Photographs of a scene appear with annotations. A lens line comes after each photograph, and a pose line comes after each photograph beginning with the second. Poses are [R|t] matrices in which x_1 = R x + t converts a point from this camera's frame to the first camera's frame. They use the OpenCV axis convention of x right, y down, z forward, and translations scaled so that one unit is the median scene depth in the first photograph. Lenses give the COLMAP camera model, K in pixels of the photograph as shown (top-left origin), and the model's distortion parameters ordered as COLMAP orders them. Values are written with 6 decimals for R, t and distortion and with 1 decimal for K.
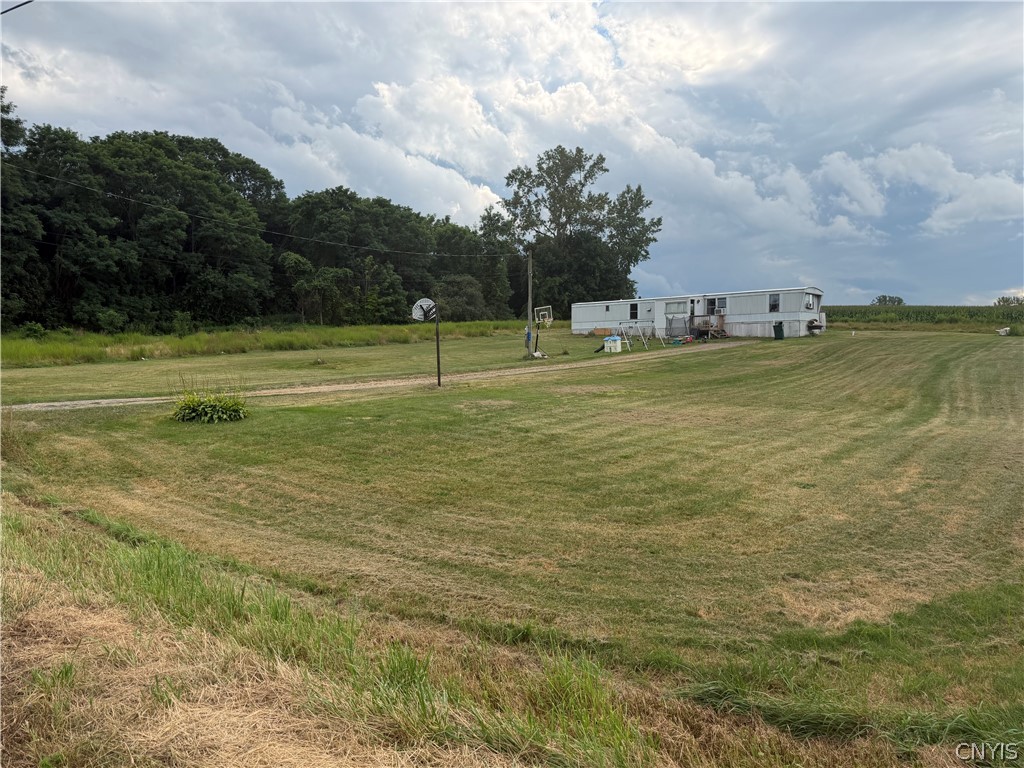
lens RADIAL K [[735.6, 0, 512.0], [0, 735.6, 384.0], [0, 0, 1]] dist [0.159139, -0.220915]
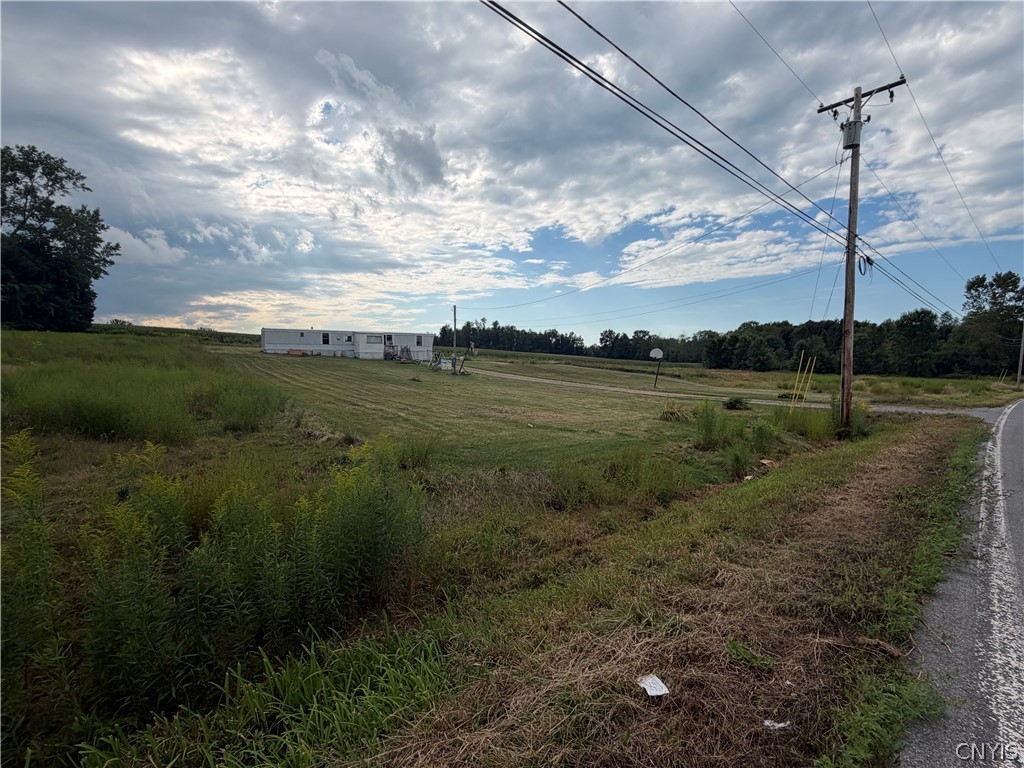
lens RADIAL K [[479.1, 0, 513.3], [0, 479.1, 384.6], [0, 0, 1]] dist [0.001154, 0.000081]
pose [[0.283933, -0.043283, 0.957867, -0.351227], [0.033889, 0.998809, 0.035088, -0.019816], [-0.958245, 0.022499, 0.285062, 0.252733]]
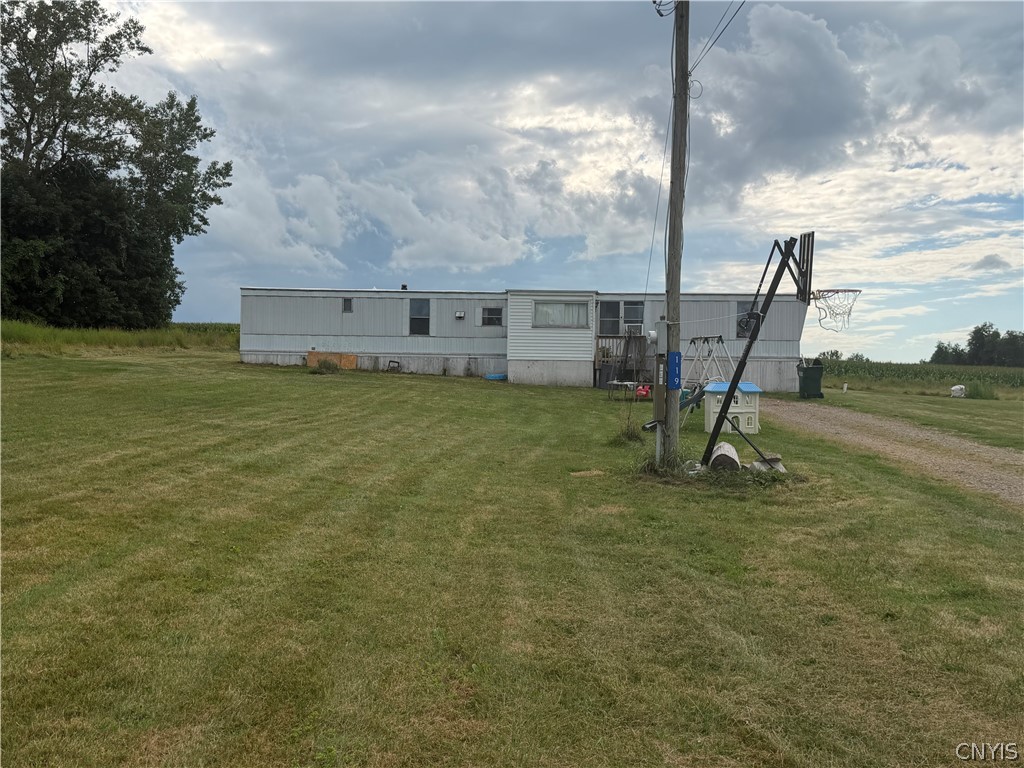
lens RADIAL K [[901.7, 0, 535.5], [0, 901.7, 399.9], [0, 0, 1]] dist [0.126929, -0.265613]
pose [[0.774370, 0.017858, 0.632481, -0.060526], [0.004306, 0.999430, -0.033491, -0.020987], [-0.632718, 0.028659, 0.773851, 0.343670]]
